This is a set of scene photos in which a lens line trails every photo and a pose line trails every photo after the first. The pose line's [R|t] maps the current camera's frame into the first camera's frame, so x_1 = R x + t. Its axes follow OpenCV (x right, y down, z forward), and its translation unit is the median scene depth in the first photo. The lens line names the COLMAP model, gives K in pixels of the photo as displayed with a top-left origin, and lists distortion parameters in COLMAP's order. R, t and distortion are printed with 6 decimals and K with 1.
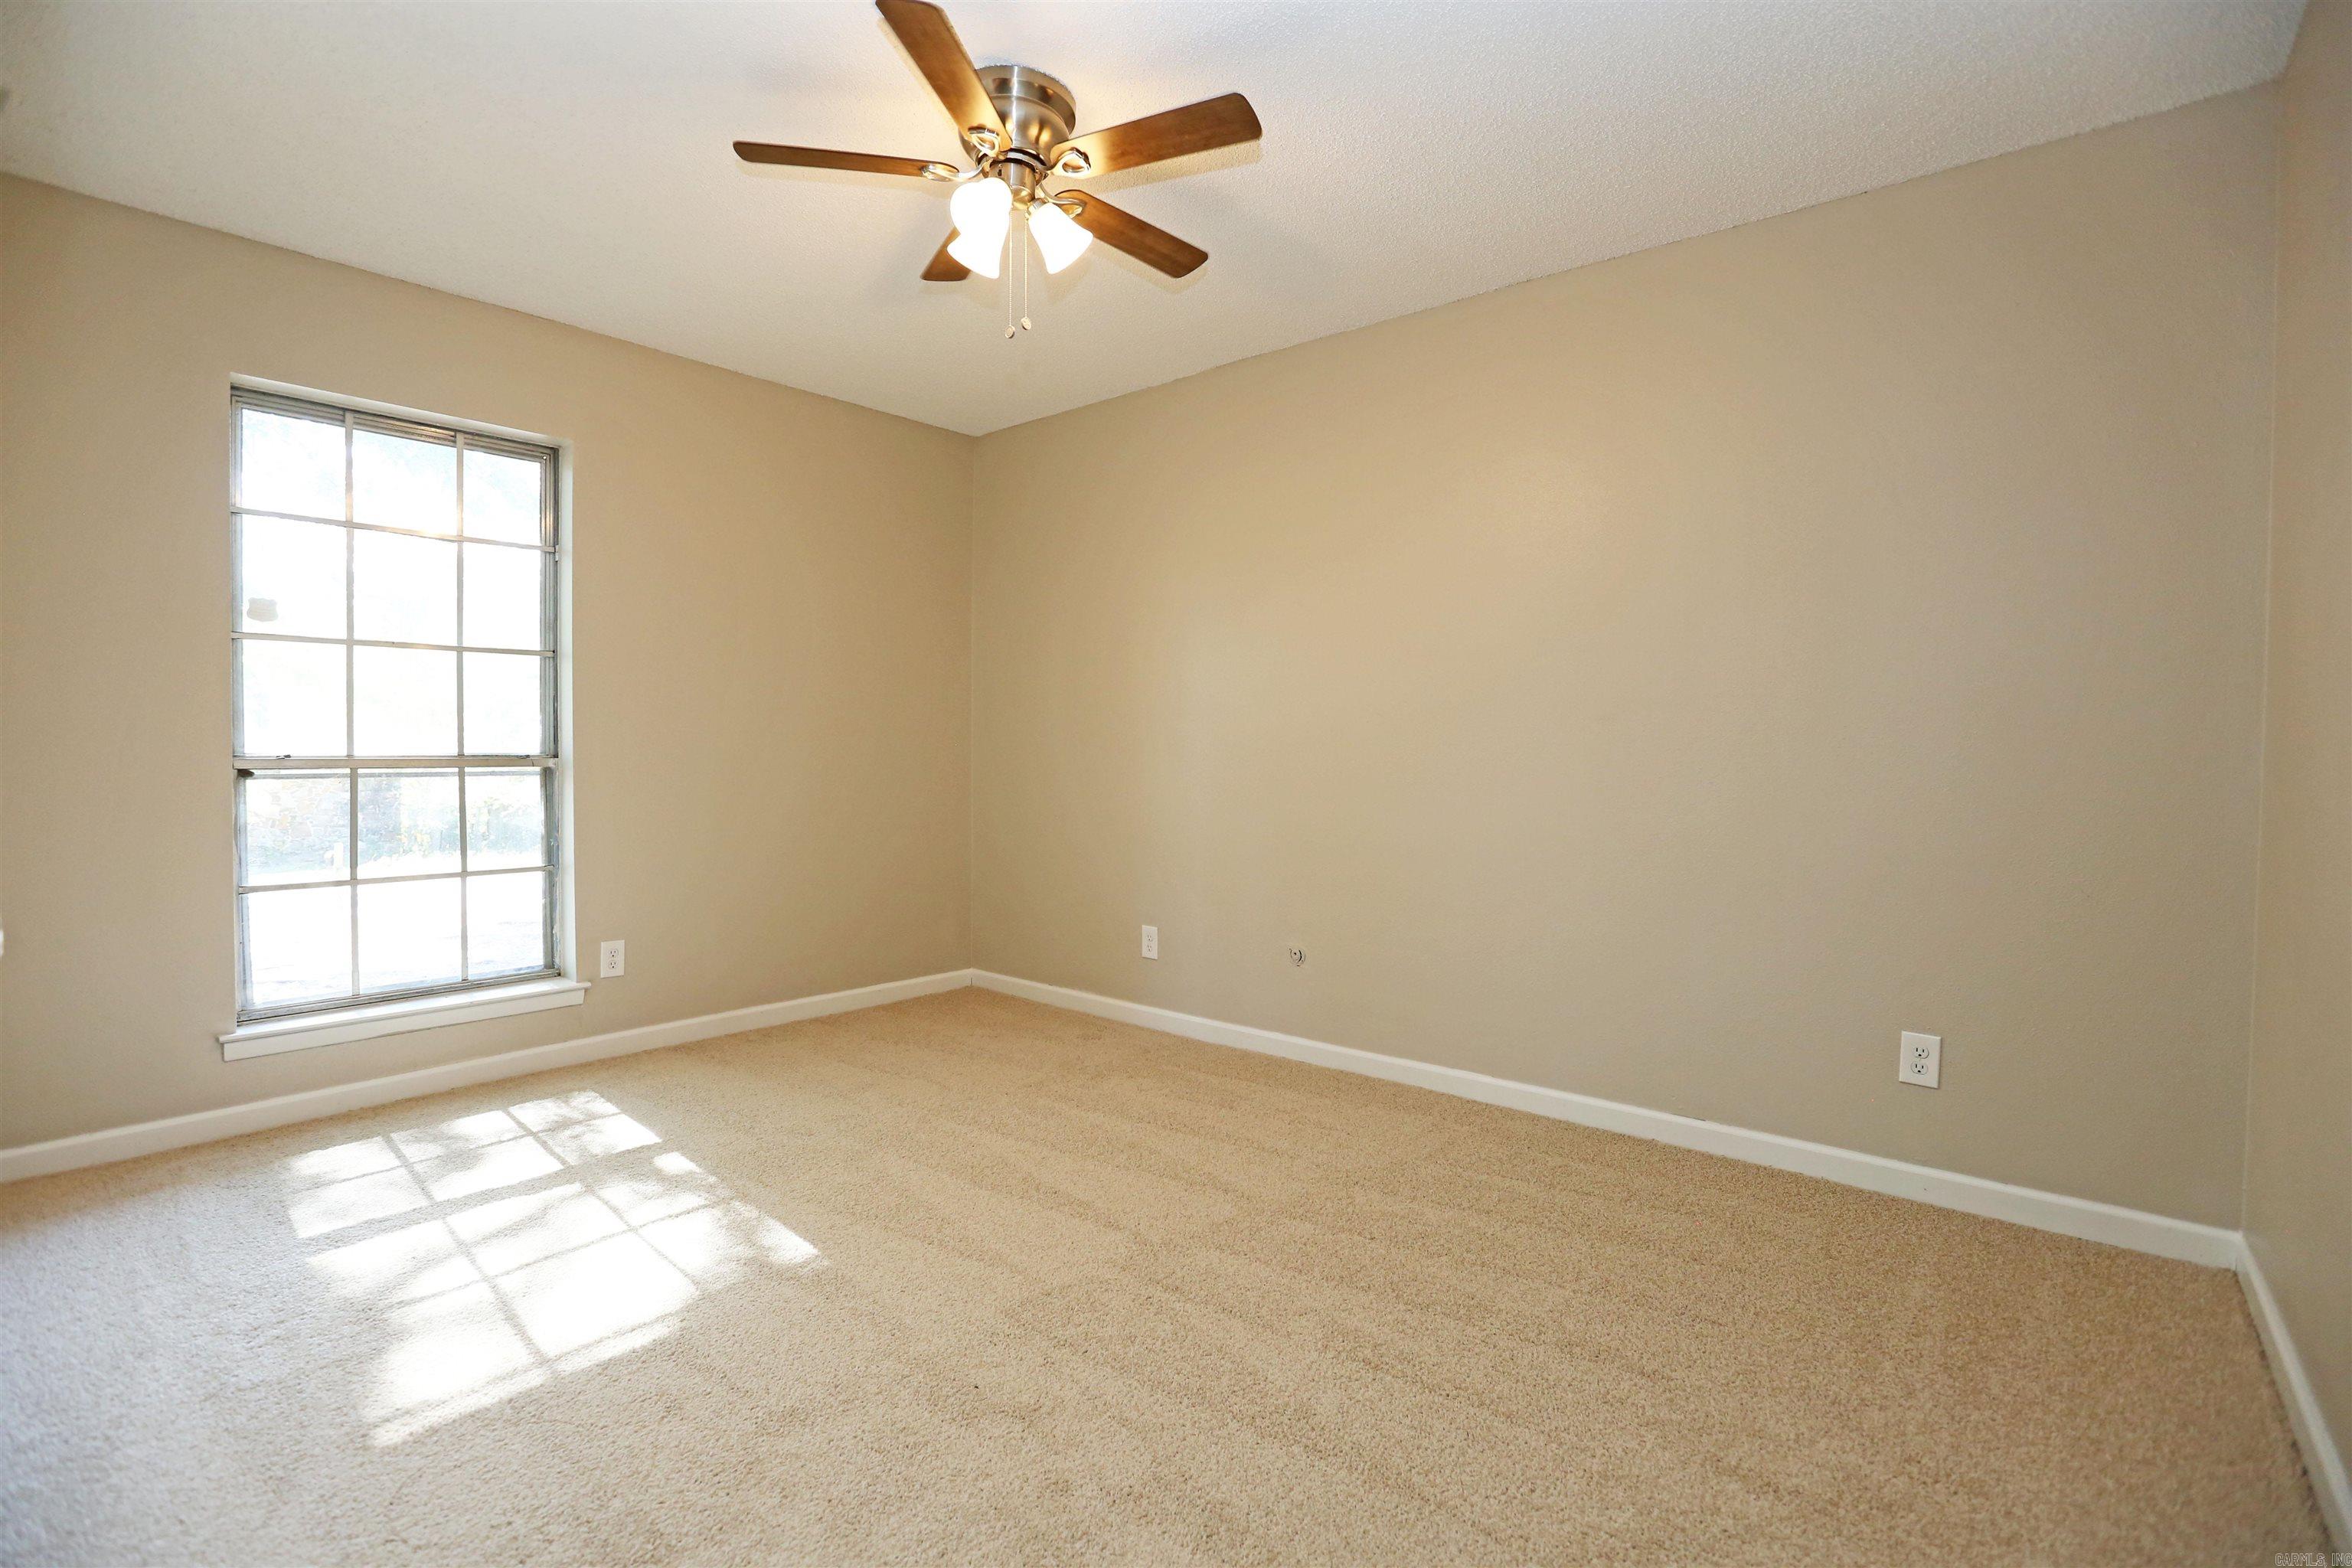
lens RADIAL K [[1070.7, 0, 1173.2], [0, 1070.7, 770.2], [0, 0, 1]] dist [-0.054092, 0.018333]
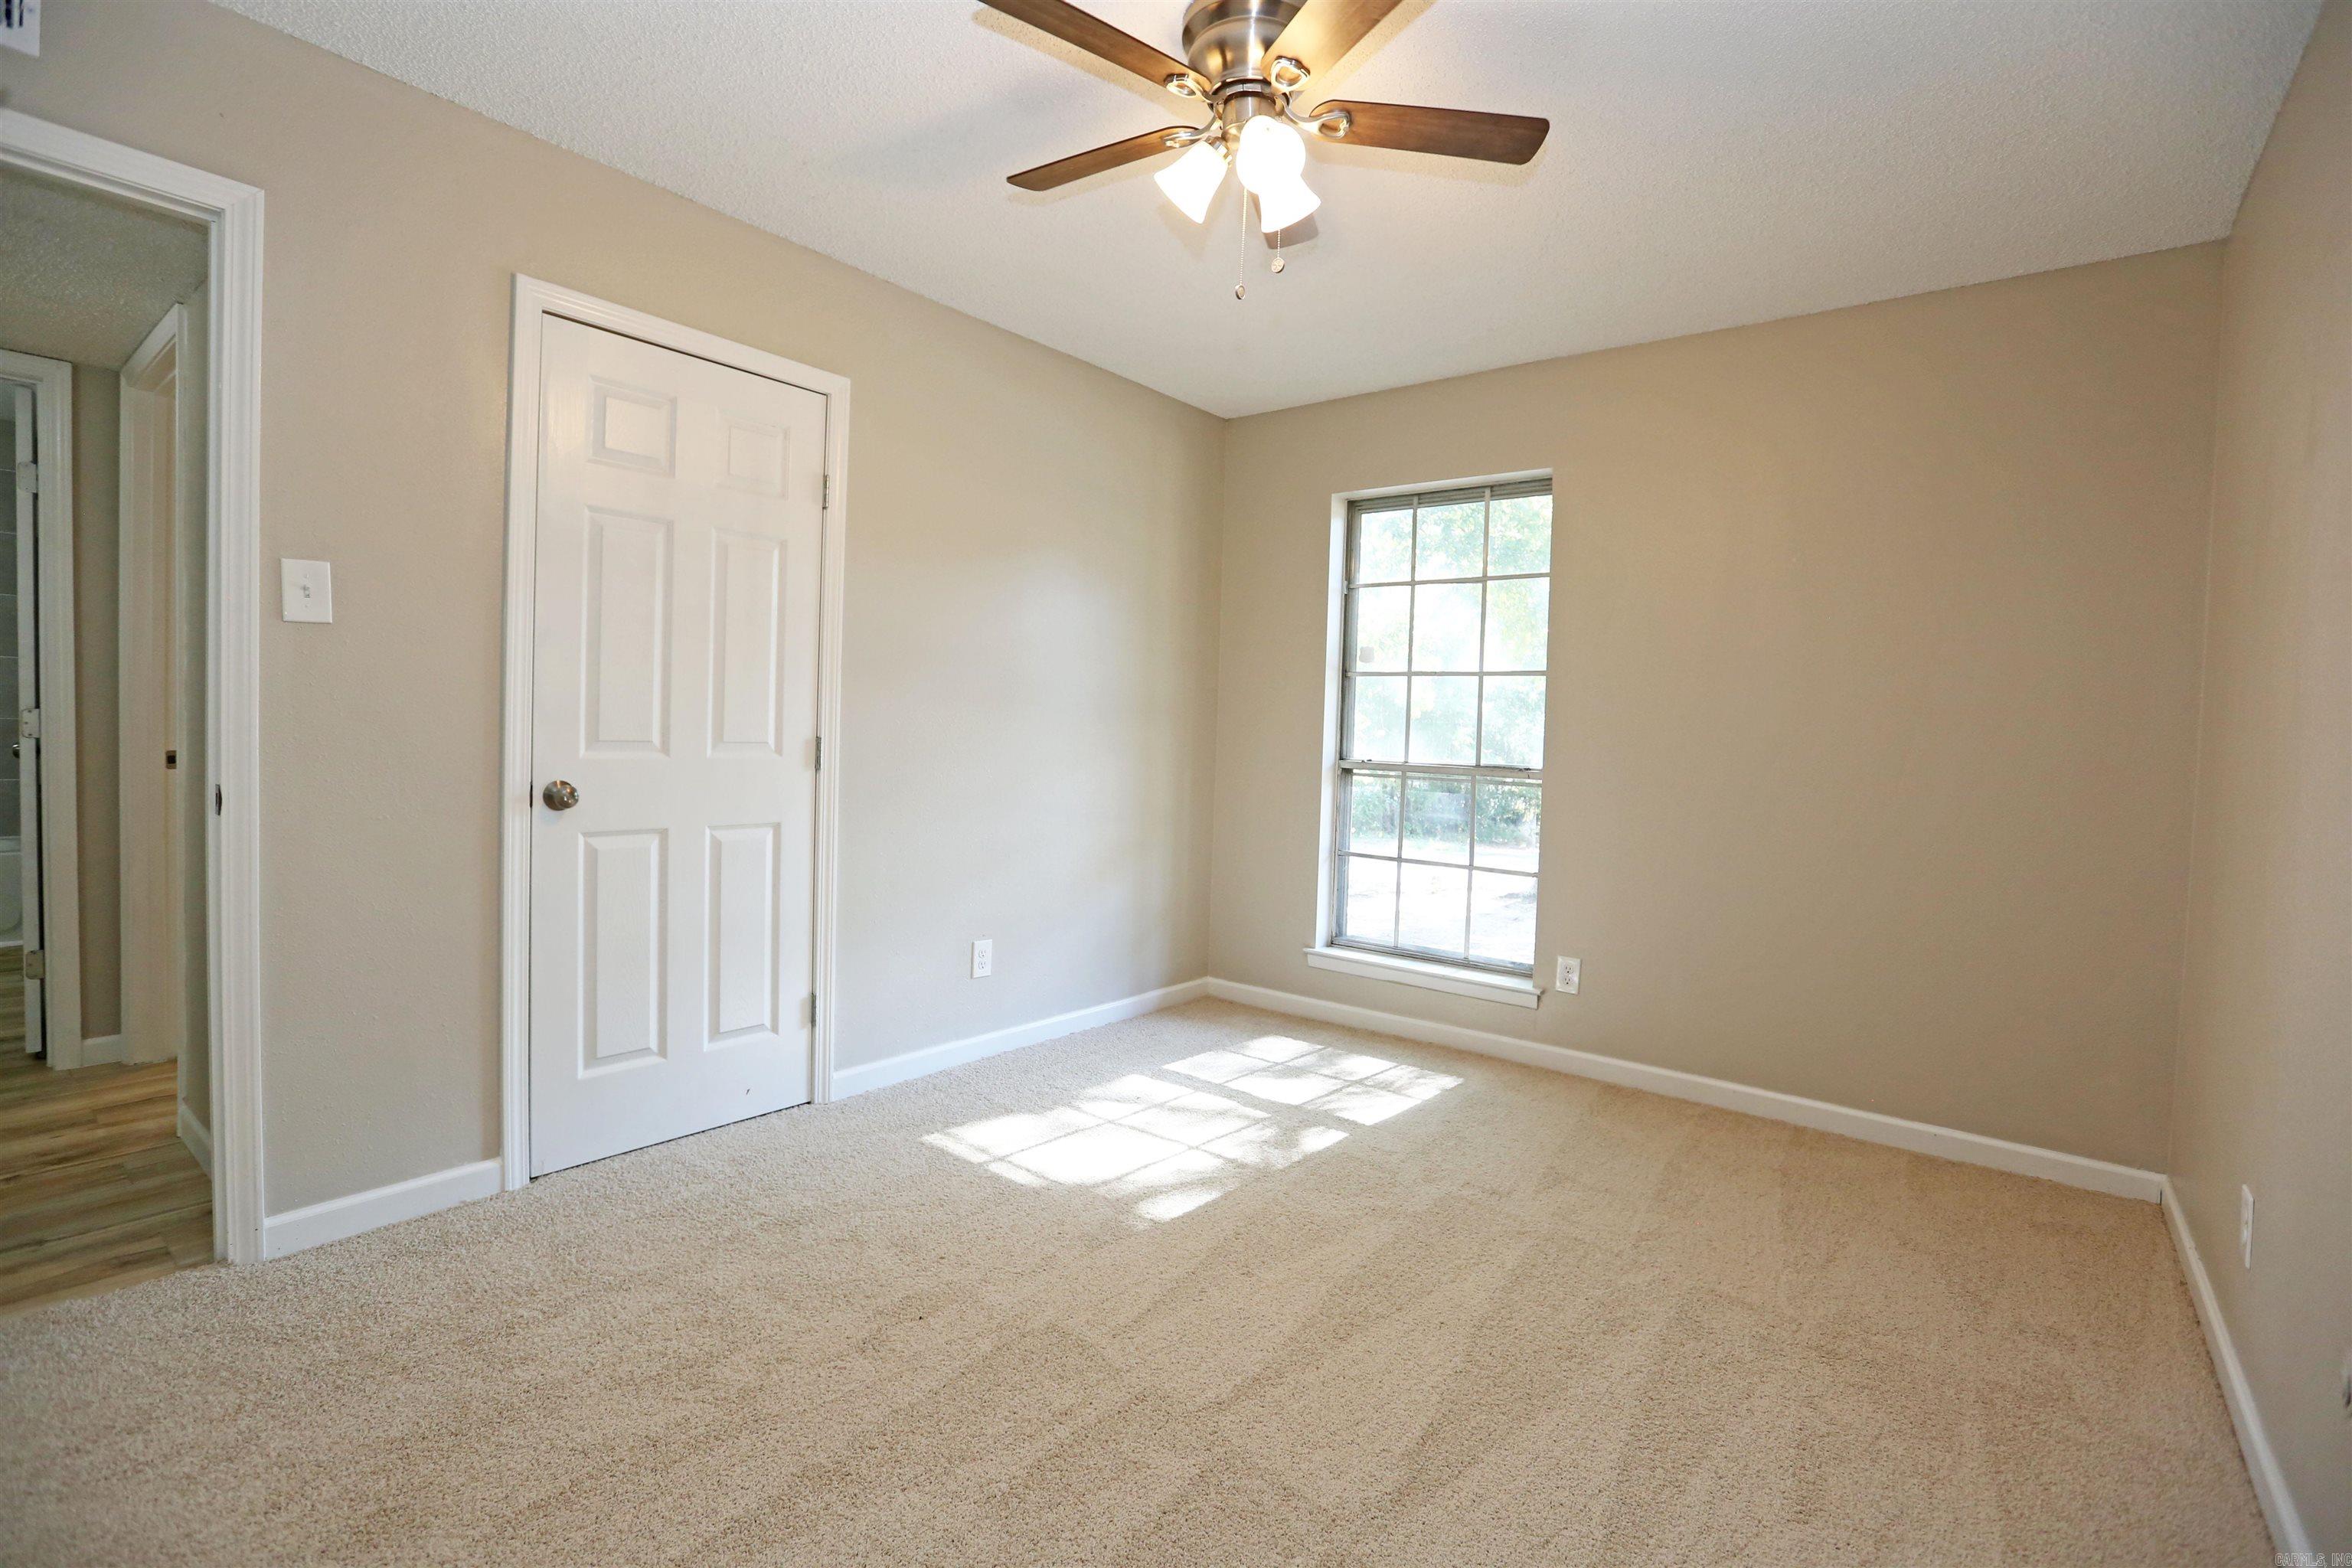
lens RADIAL K [[1070.7, 0, 1173.2], [0, 1070.7, 770.2], [0, 0, 1]] dist [-0.054092, 0.018333]
pose [[0.020908, 0.034923, -0.999171, 0.578419], [-0.054599, 0.997938, 0.033737, -0.035912], [0.998289, 0.053849, 0.022772, 0.747054]]
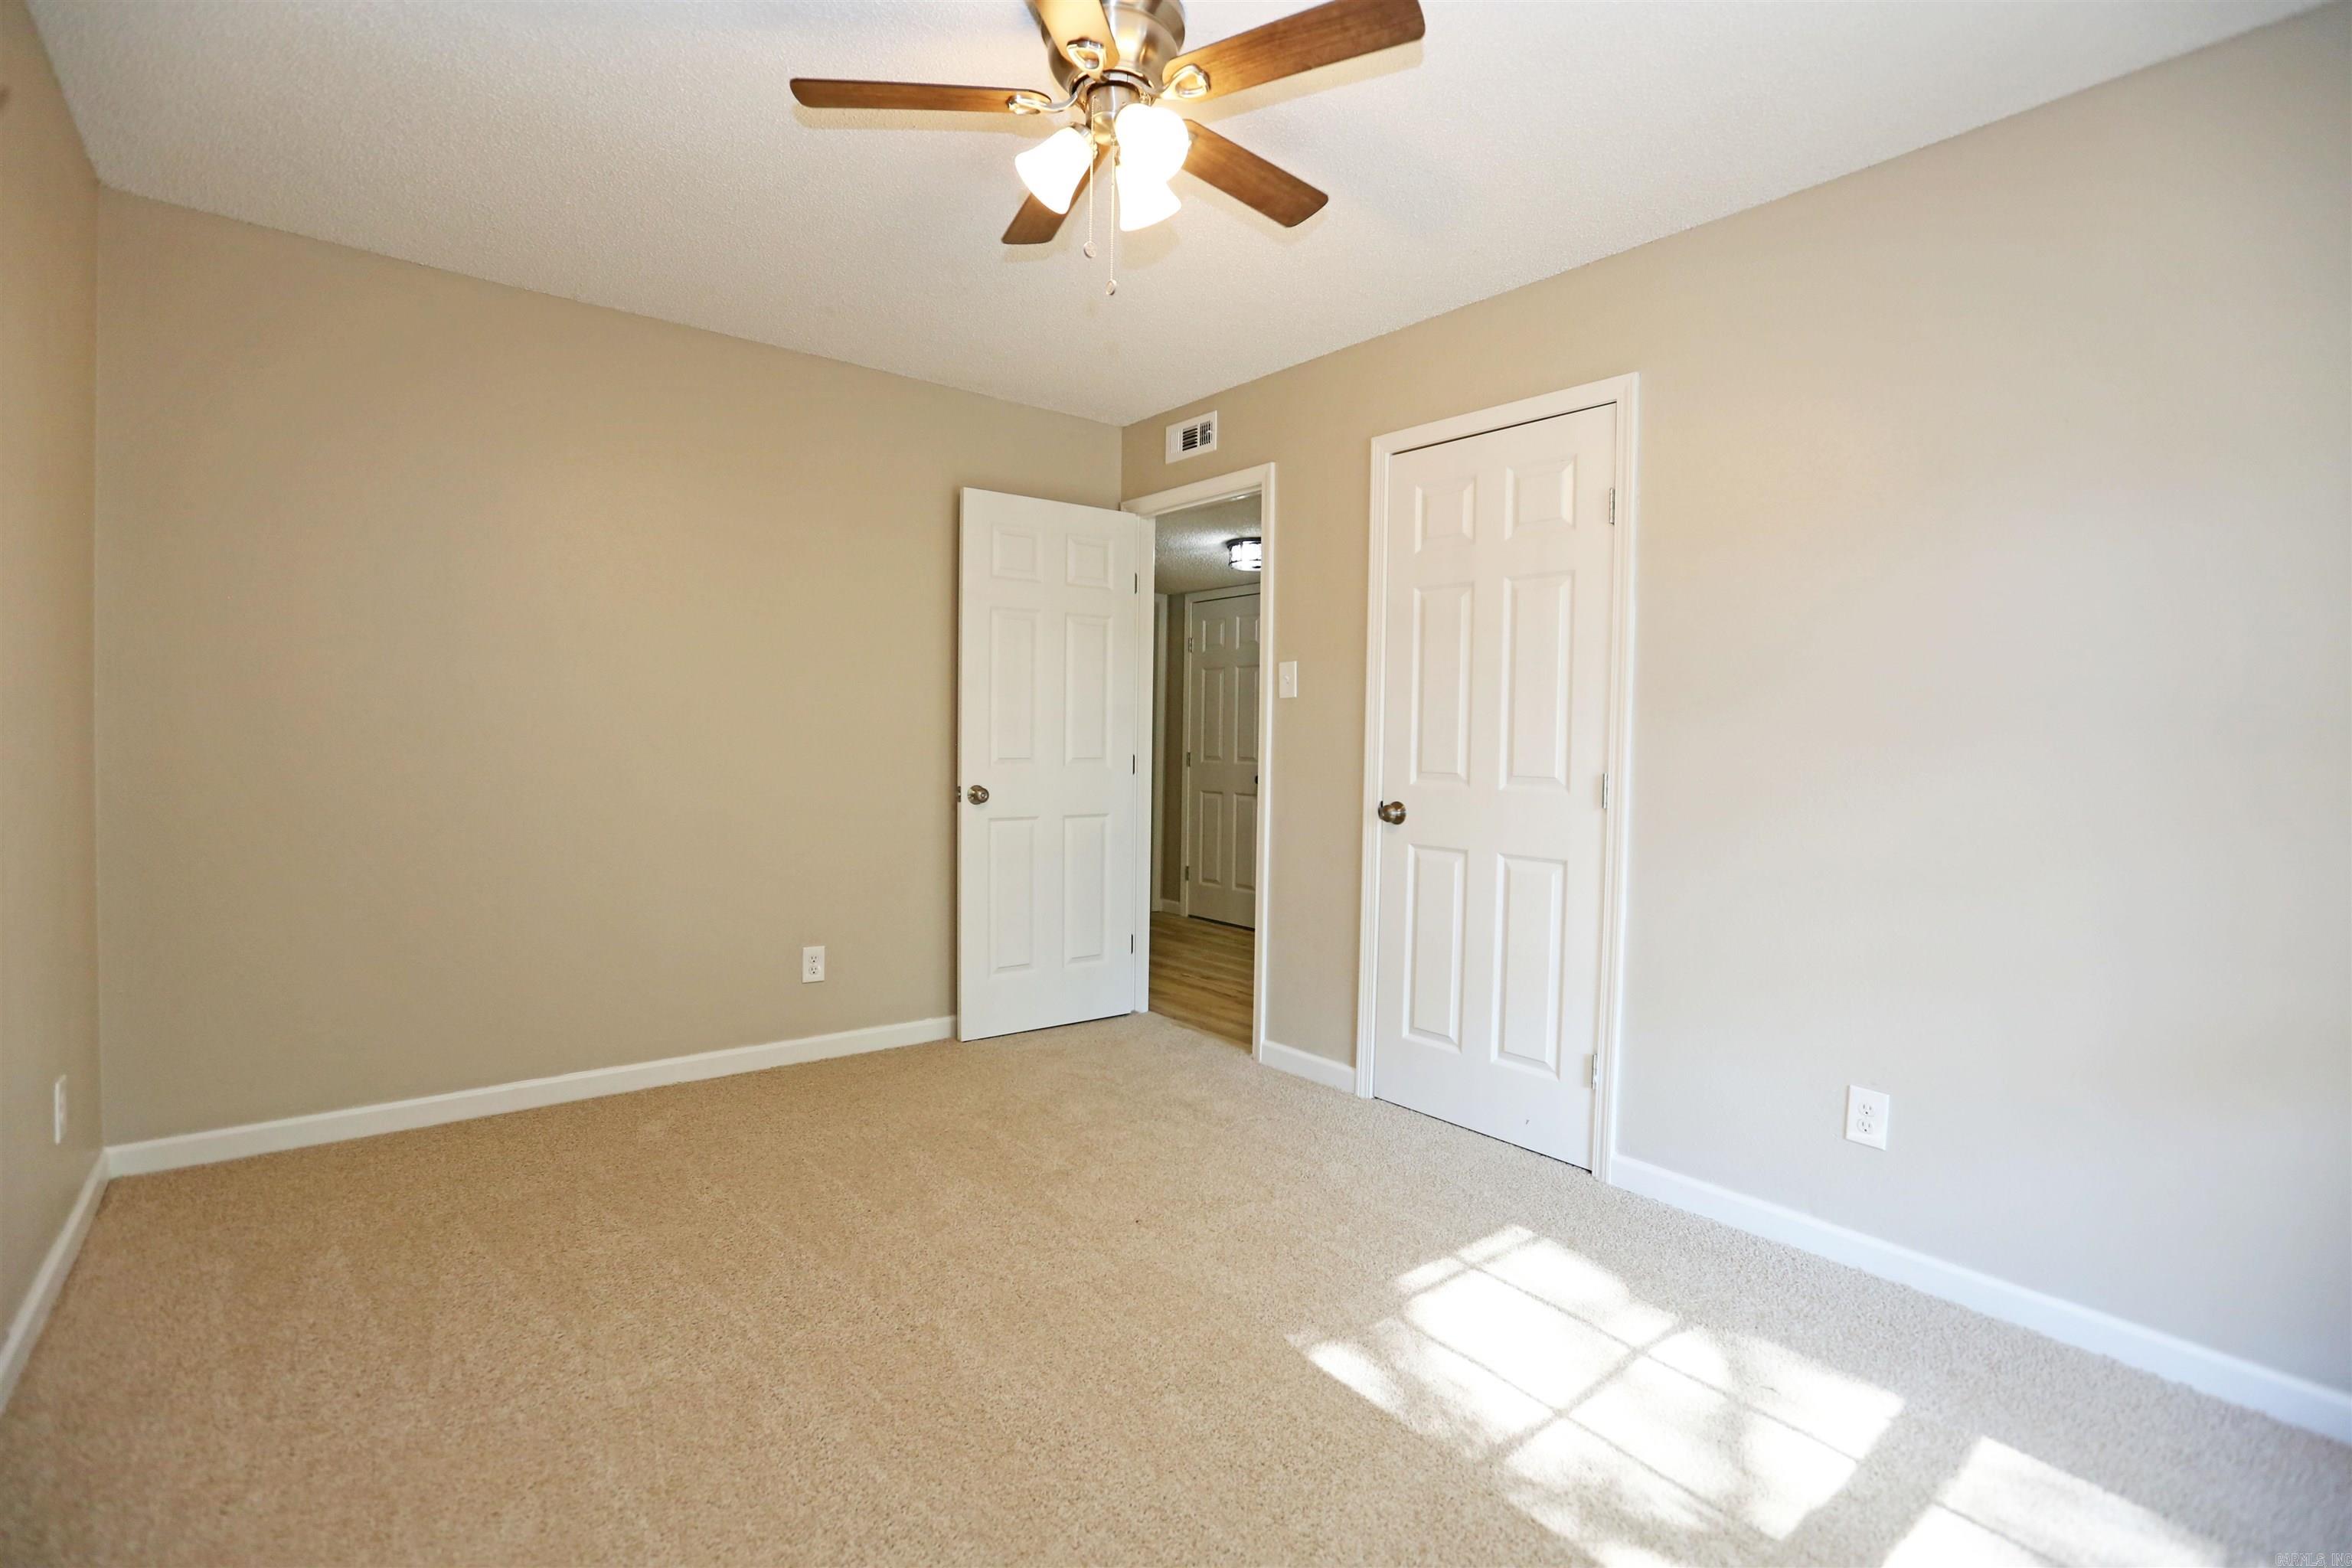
lens RADIAL K [[1070.7, 0, 1173.2], [0, 1070.7, 770.2], [0, 0, 1]] dist [-0.054092, 0.018333]
pose [[-0.980642, -0.028957, 0.193657, -0.297182], [-0.019356, 0.998496, 0.051289, -0.060251], [-0.194851, 0.046547, -0.979728, 1.451088]]
